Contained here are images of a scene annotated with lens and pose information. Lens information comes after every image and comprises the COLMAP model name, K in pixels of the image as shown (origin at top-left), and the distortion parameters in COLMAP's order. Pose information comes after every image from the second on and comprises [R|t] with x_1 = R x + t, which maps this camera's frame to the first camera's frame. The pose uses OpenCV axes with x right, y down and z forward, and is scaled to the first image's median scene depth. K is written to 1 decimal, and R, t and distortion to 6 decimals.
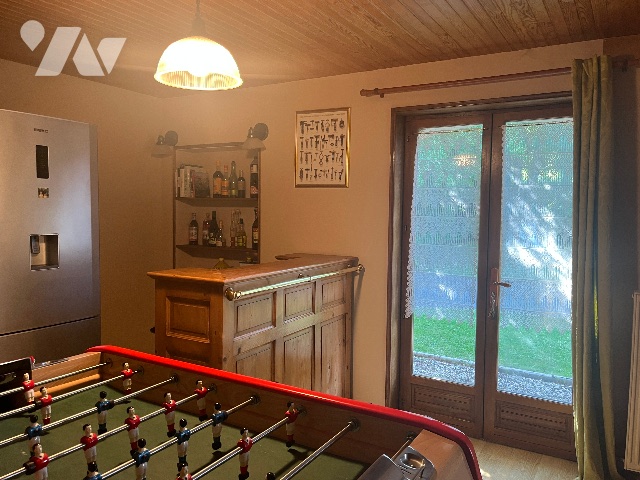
lens RADIAL K [[488.8, 0, 320.0], [0, 488.8, 240.0], [0, 0, 1]] dist [0.095734, -0.129888]
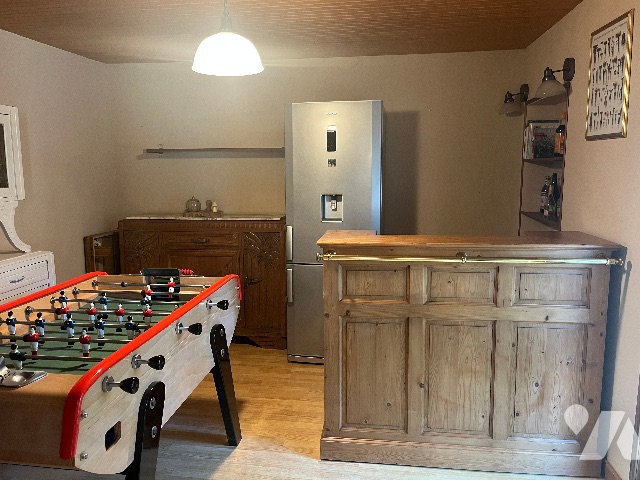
lens RADIAL K [[488.8, 0, 320.0], [0, 488.8, 240.0], [0, 0, 1]] dist [0.095734, -0.129888]
pose [[0.451247, 0.107286, -0.885926, 0.477511], [-0.047895, 0.994228, 0.096005, -0.014435], [0.891113, -0.000891, 0.453781, 0.344523]]
